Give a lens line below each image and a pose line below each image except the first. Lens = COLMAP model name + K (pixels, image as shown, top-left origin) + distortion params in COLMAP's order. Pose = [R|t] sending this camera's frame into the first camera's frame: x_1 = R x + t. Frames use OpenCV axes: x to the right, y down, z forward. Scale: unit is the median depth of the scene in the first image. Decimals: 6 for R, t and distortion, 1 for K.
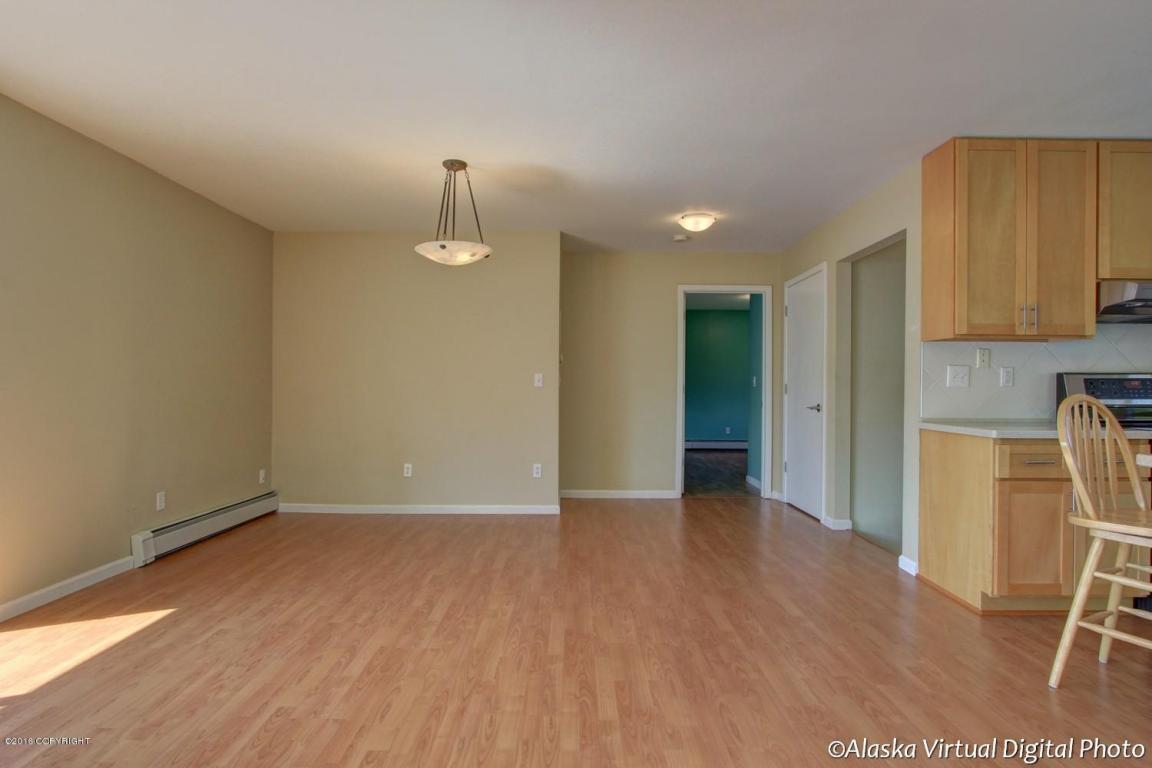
lens RADIAL K [[581.7, 0, 582.1], [0, 581.7, 387.4], [0, 0, 1]] dist [-0.018709, 0.000518]
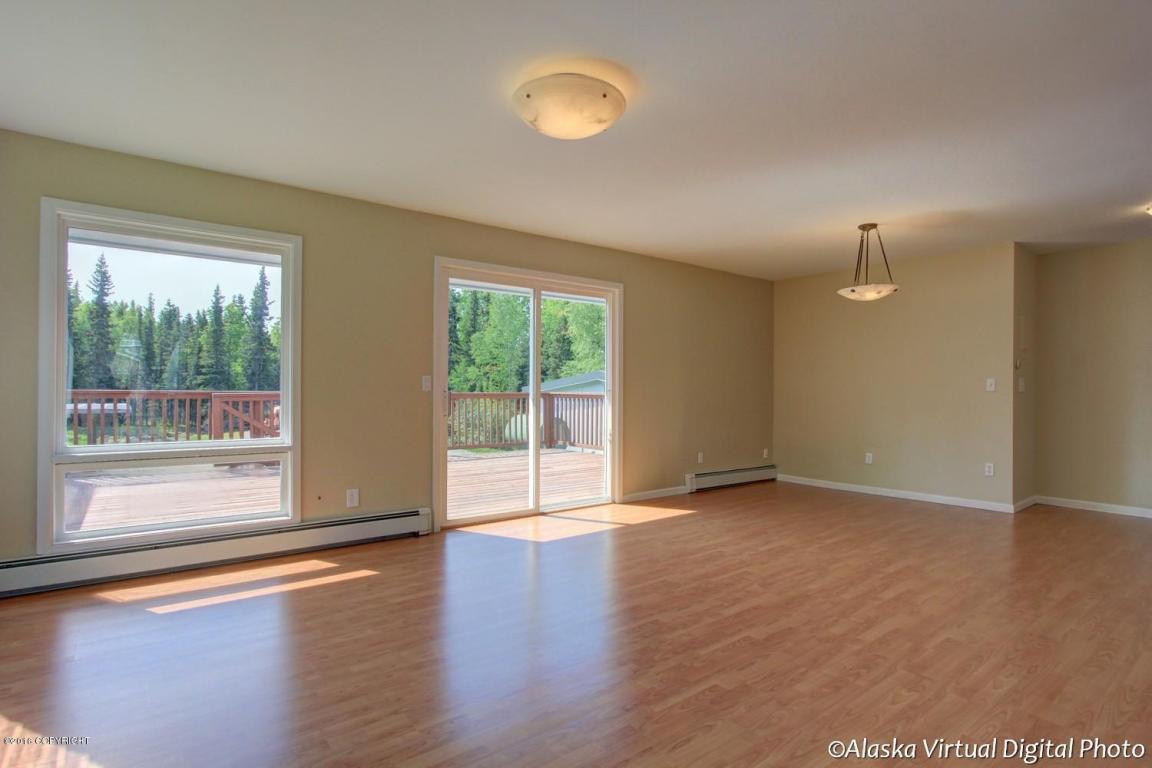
lens RADIAL K [[588.9, 0, 576.0], [0, 588.9, 384.0], [0, 0, 1]] dist [-0.023904, -0.000182]
pose [[0.604007, -0.009186, -0.796926, 0.503218], [-0.002047, 0.999912, -0.013077, 0.002311], [0.796976, 0.009530, 0.603936, -0.401966]]
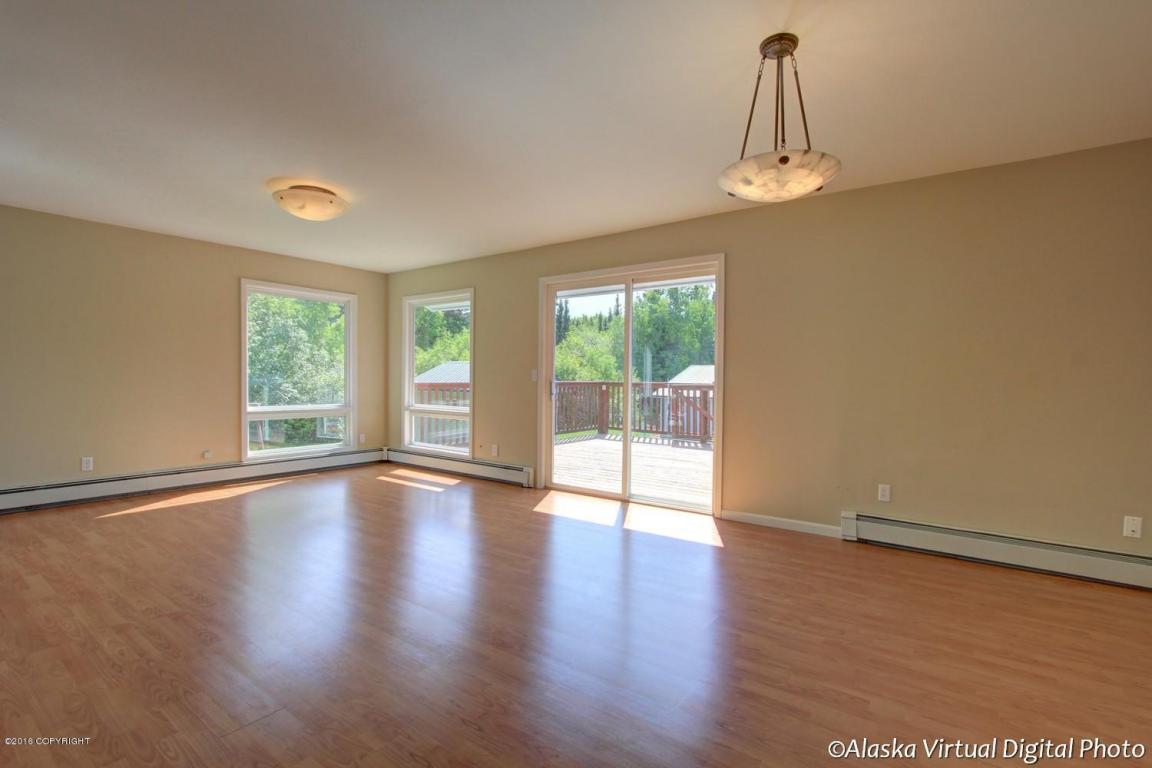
lens RADIAL K [[530.8, 0, 577.3], [0, 530.8, 378.4], [0, 0, 1]] dist [-0.019016, 0.000014]
pose [[-0.600057, -0.012007, -0.799867, 0.439850], [-0.012742, 0.999904, -0.005451, 0.000566], [0.799856, 0.006921, -0.600152, 1.310115]]
